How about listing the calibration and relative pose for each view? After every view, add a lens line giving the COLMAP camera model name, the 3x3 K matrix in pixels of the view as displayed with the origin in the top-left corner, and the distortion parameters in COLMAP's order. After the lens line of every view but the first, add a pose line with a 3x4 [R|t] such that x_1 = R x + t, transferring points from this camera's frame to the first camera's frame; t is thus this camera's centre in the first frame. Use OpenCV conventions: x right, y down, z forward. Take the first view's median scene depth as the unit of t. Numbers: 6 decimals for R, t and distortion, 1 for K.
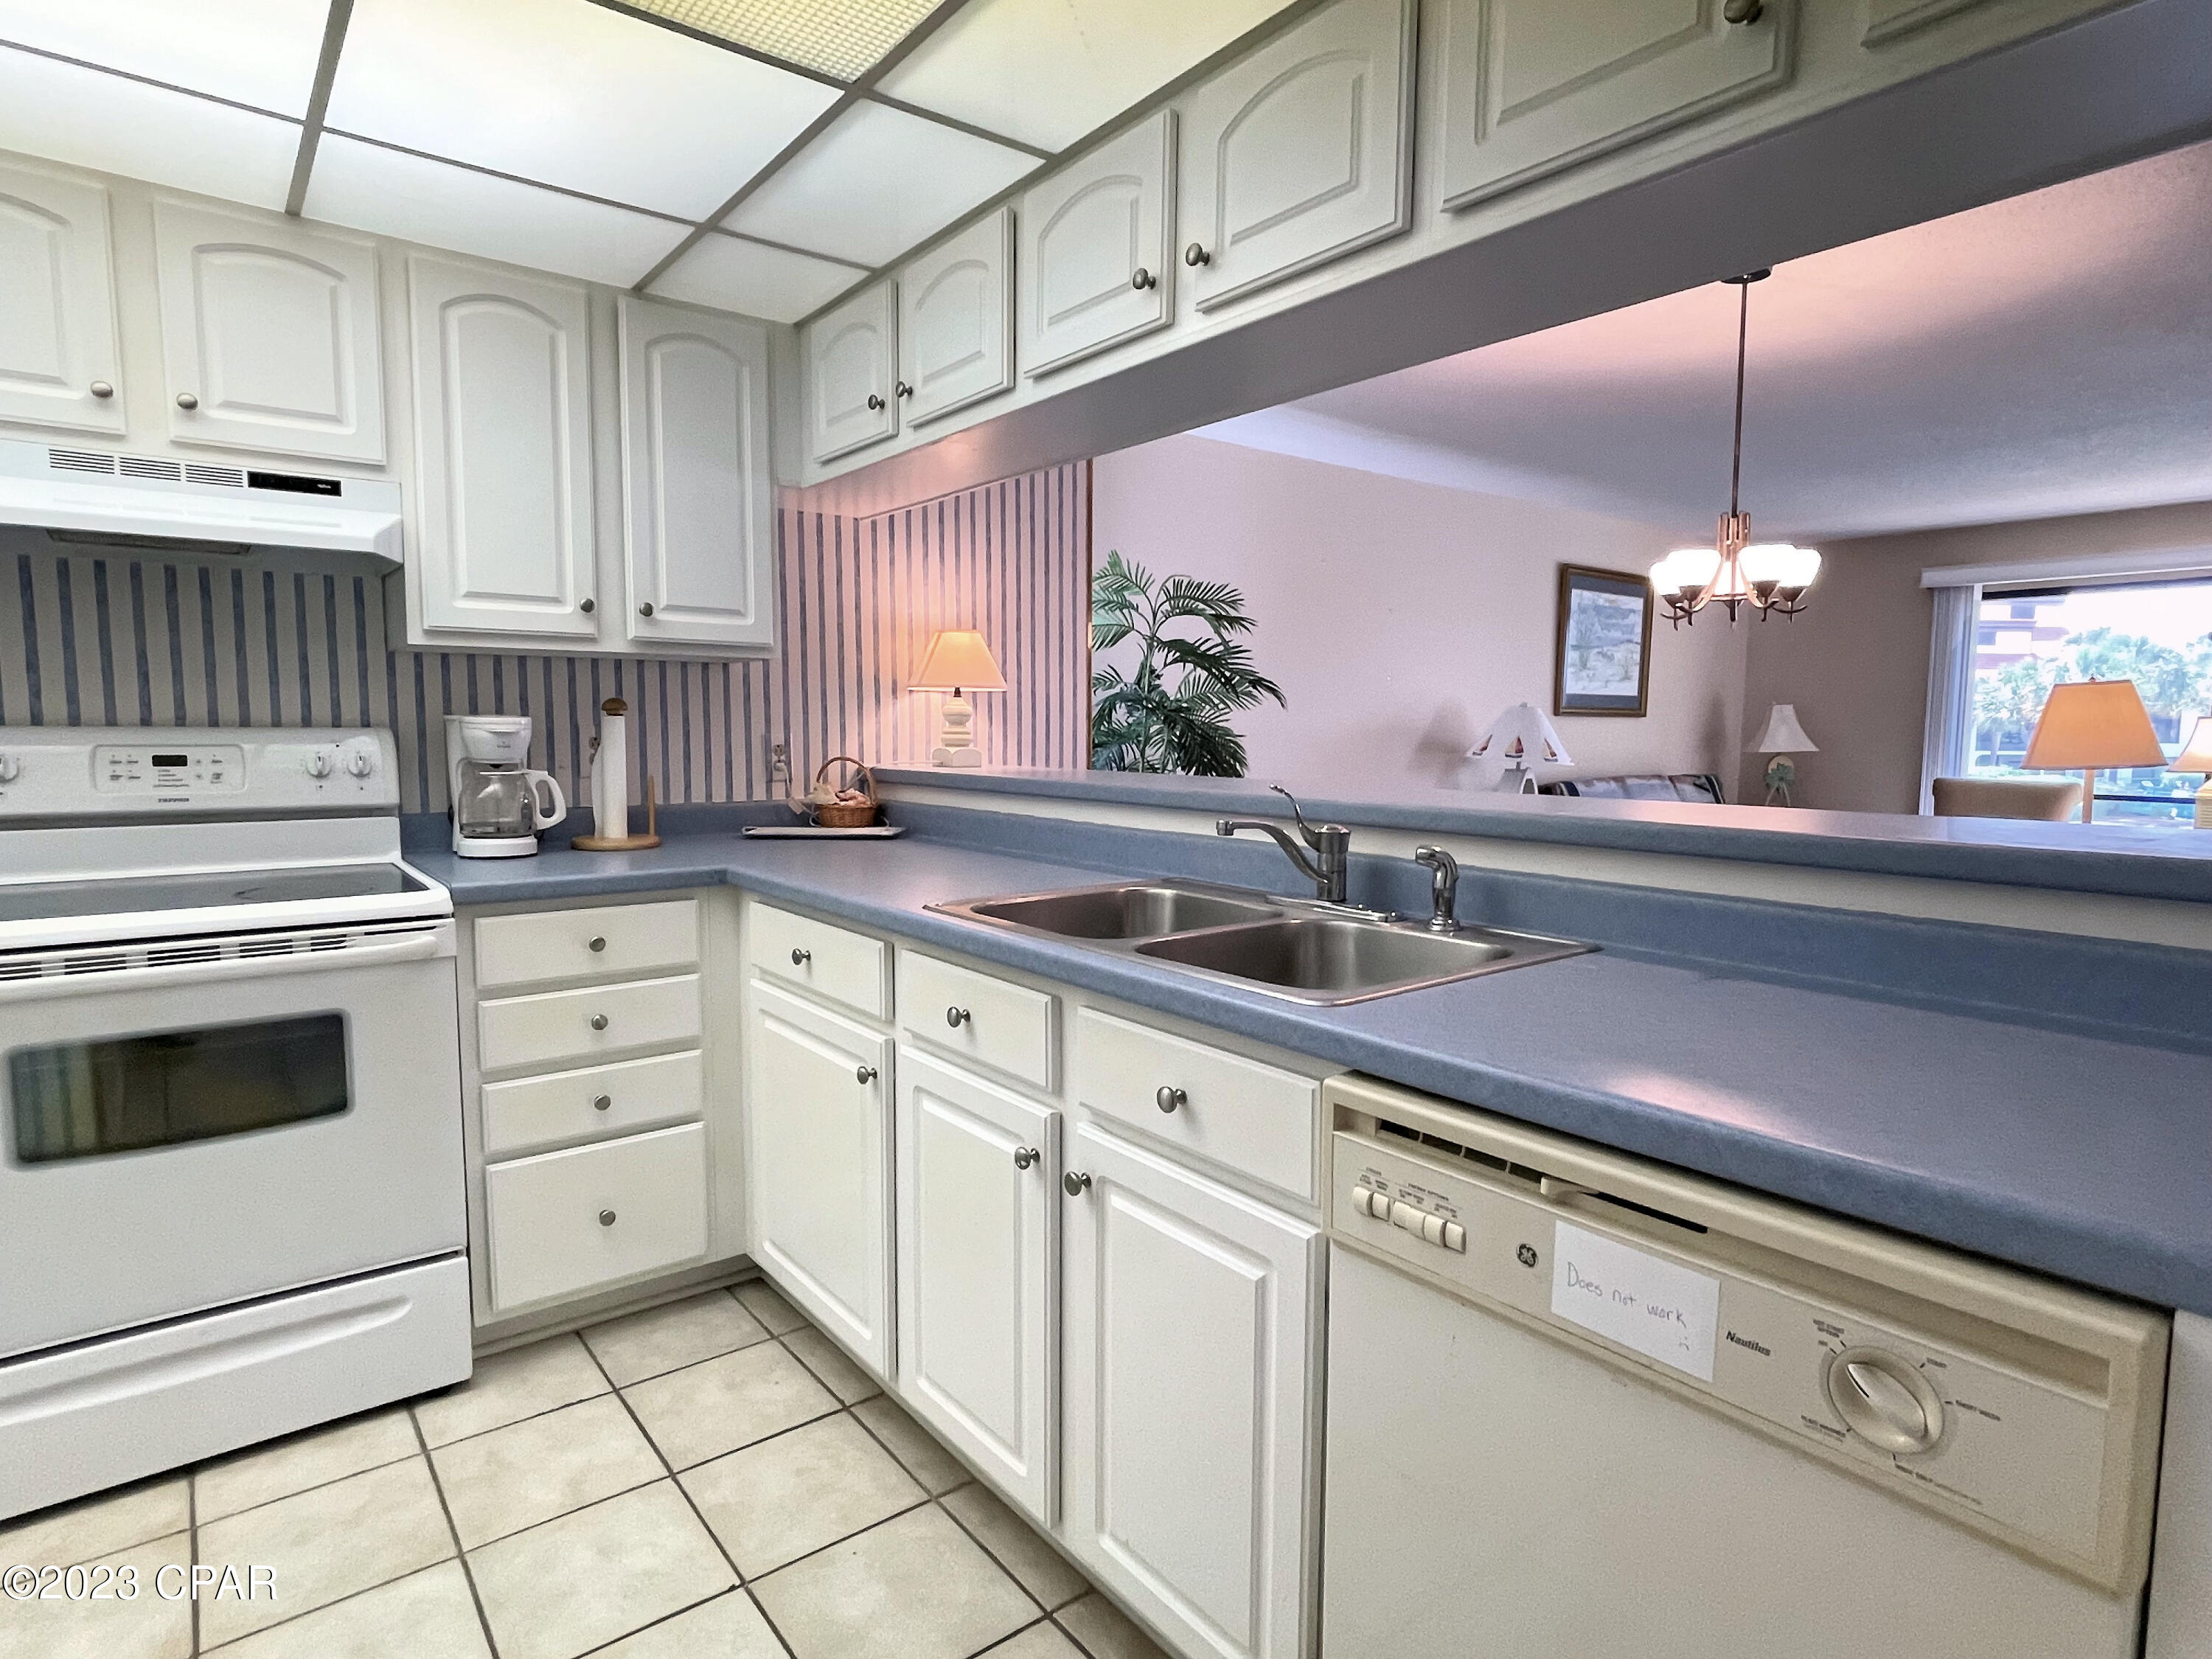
lens RADIAL K [[1185.2, 0, 1109.8], [0, 1185.2, 843.4], [0, 0, 1]] dist [-0.018785, 0.011361]
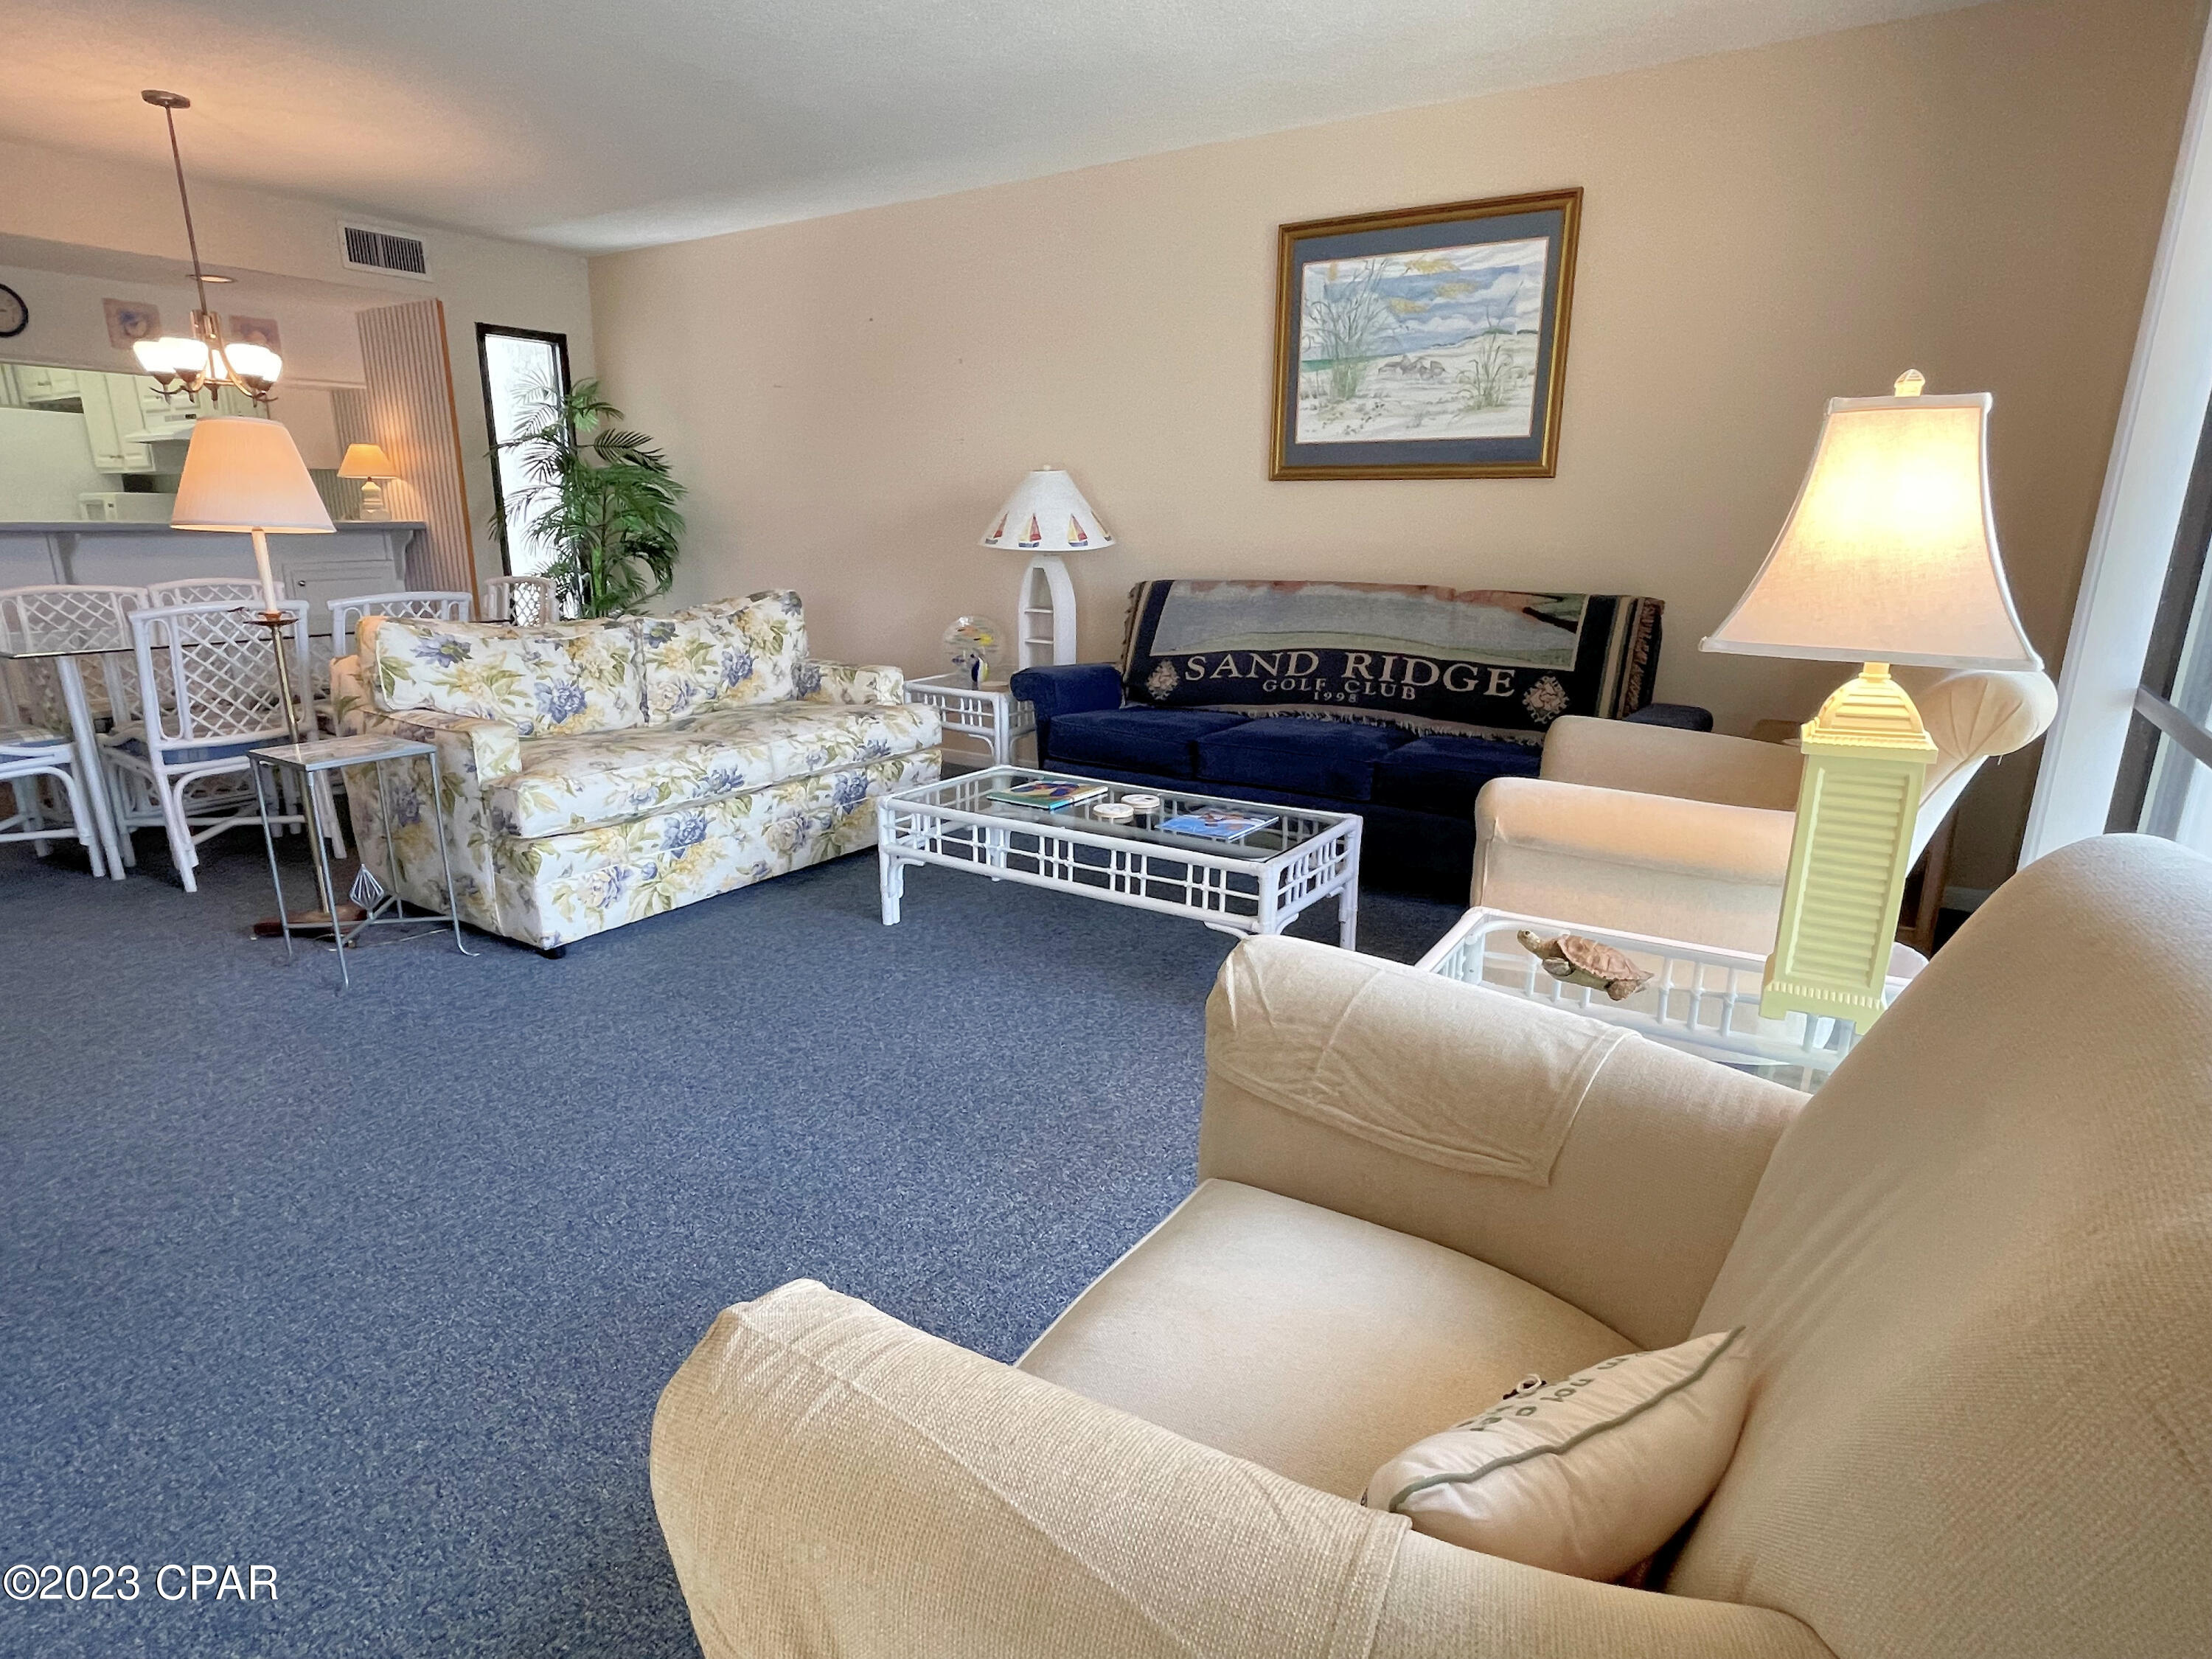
lens RADIAL K [[1185.2, 0, 1118.7], [0, 1185.2, 831.2], [0, 0, 1]] dist [-0.018785, 0.011361]
pose [[0.325120, 0.243997, -0.913653, 2.758559], [-0.099906, 0.969597, 0.223386, -0.162753], [0.940381, 0.018652, 0.339612, 1.976349]]
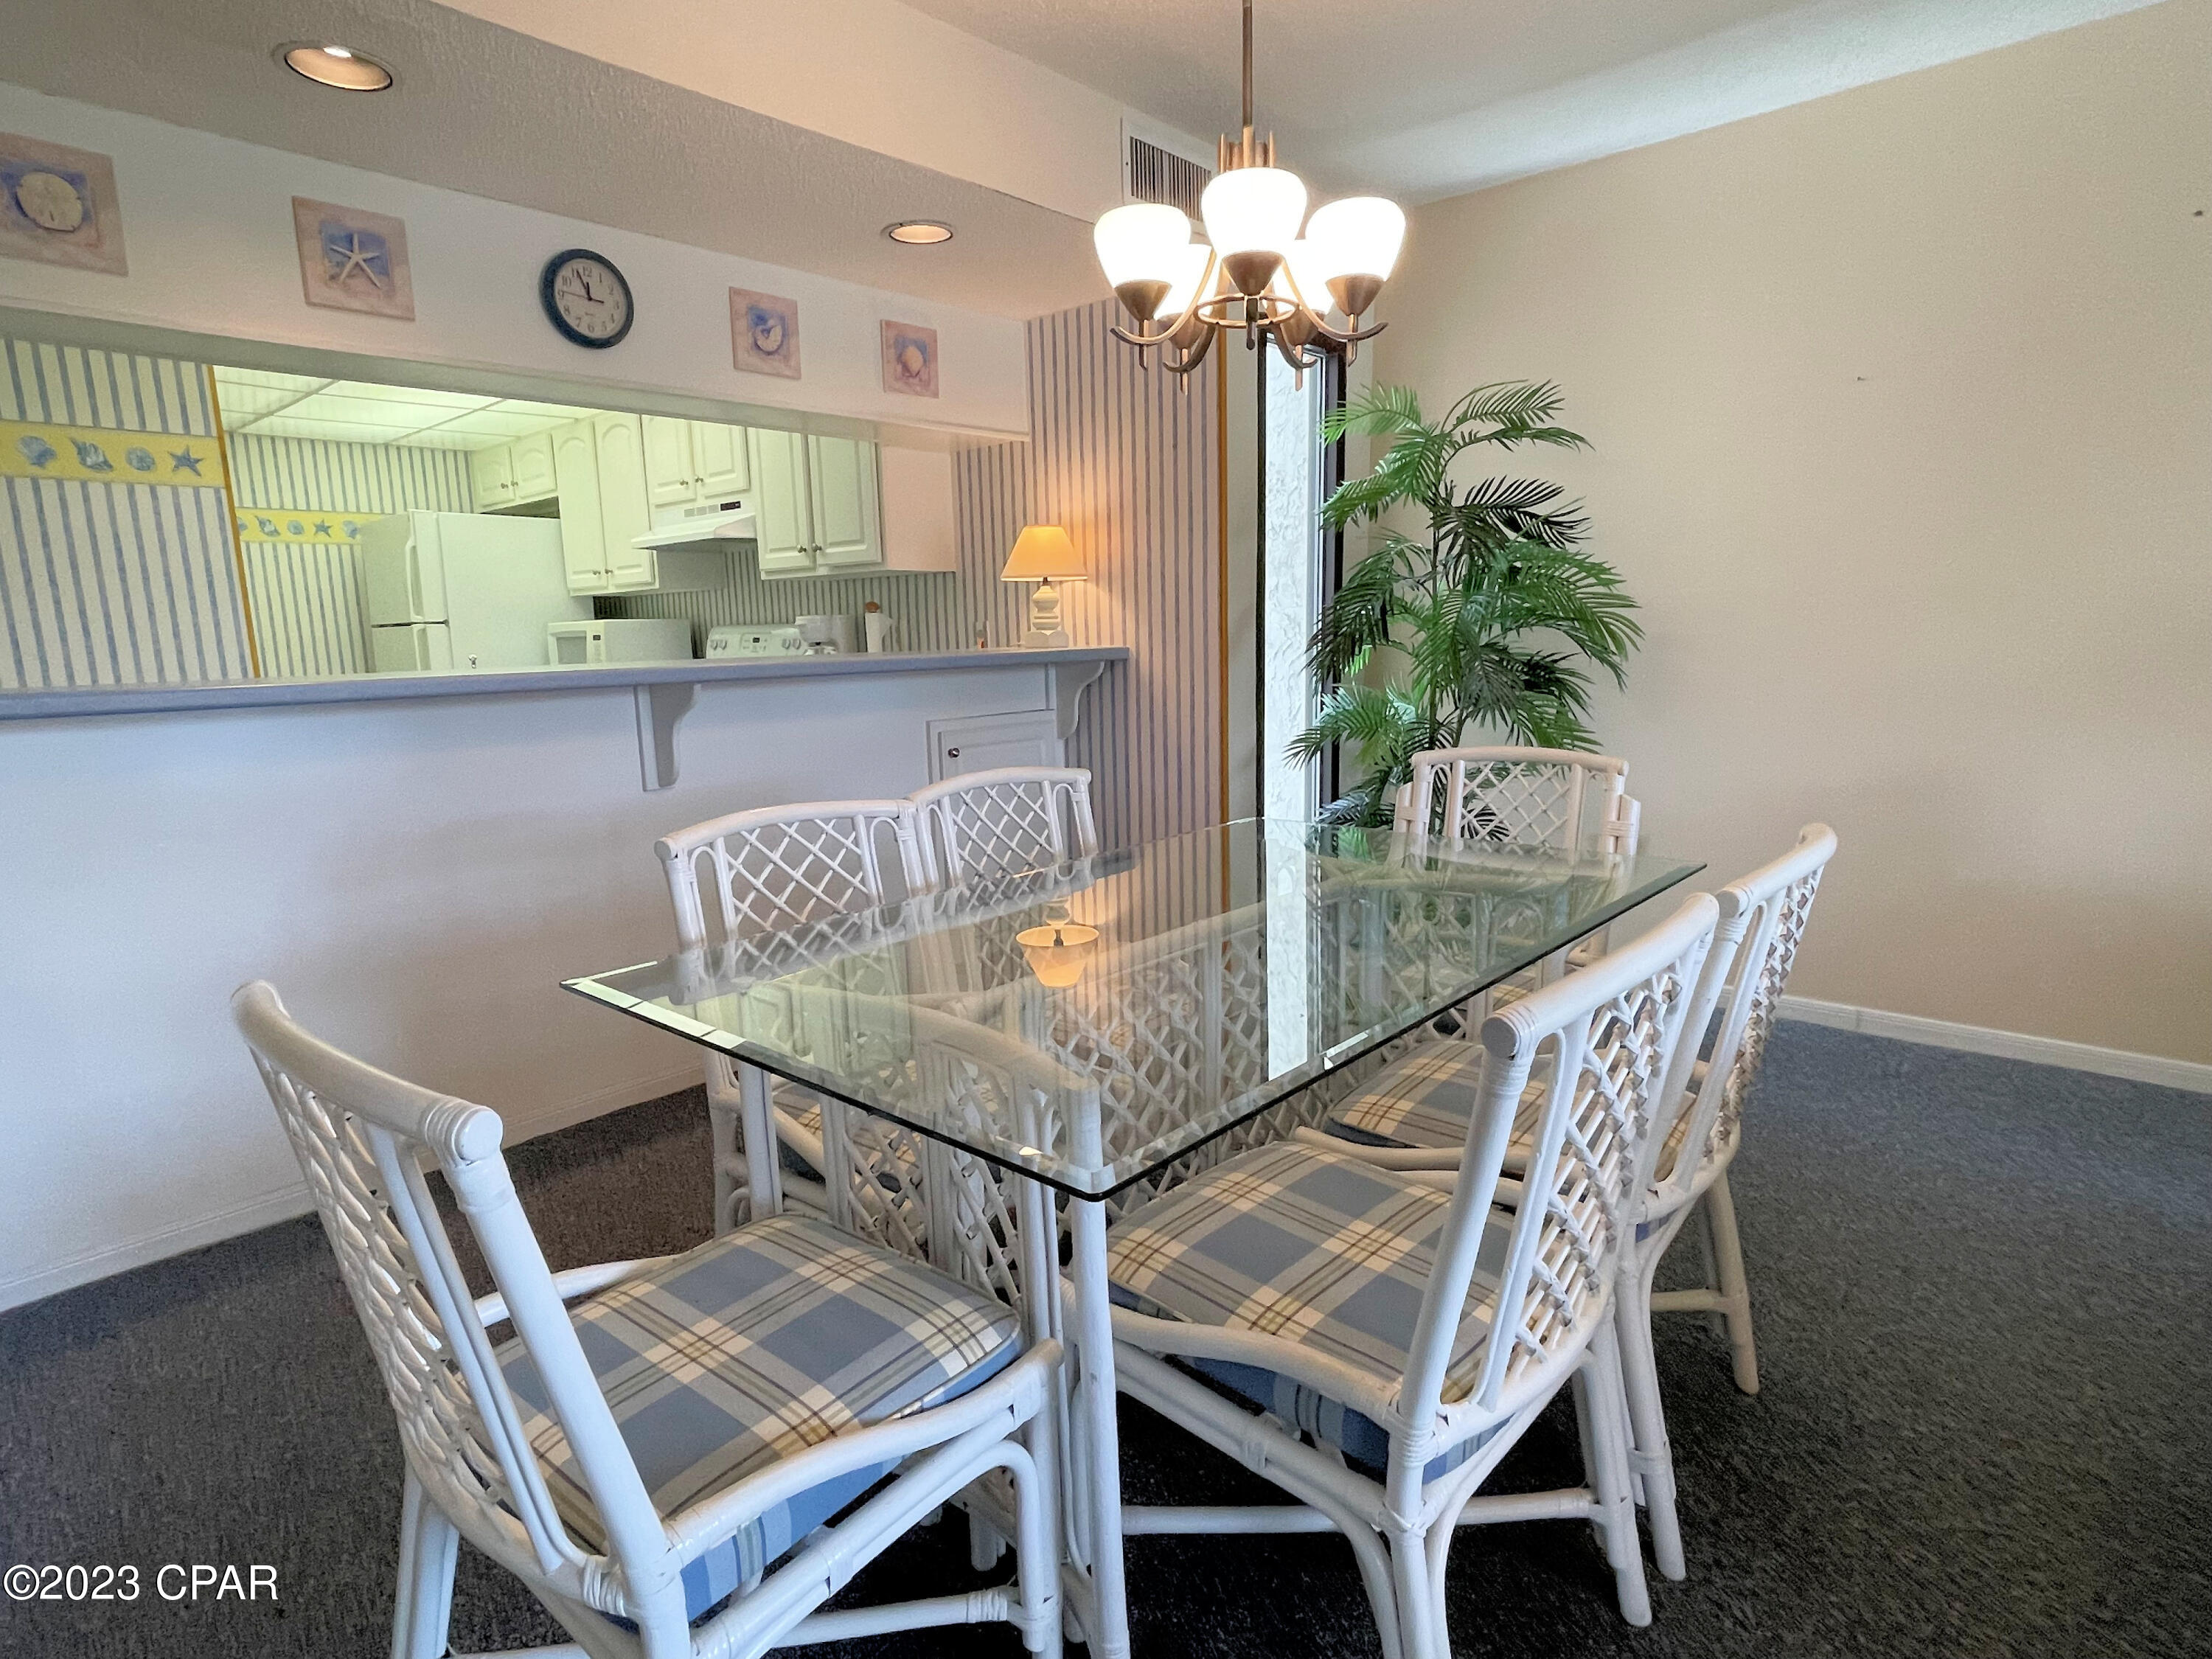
lens RADIAL K [[1185.2, 0, 1107.9], [0, 1185.2, 835.3], [0, 0, 1]] dist [-0.018785, 0.011361]
pose [[0.163535, 0.162558, -0.973052, 1.372417], [-0.072301, 0.985653, 0.152512, -0.086524], [0.983885, 0.045412, 0.172942, 1.166109]]
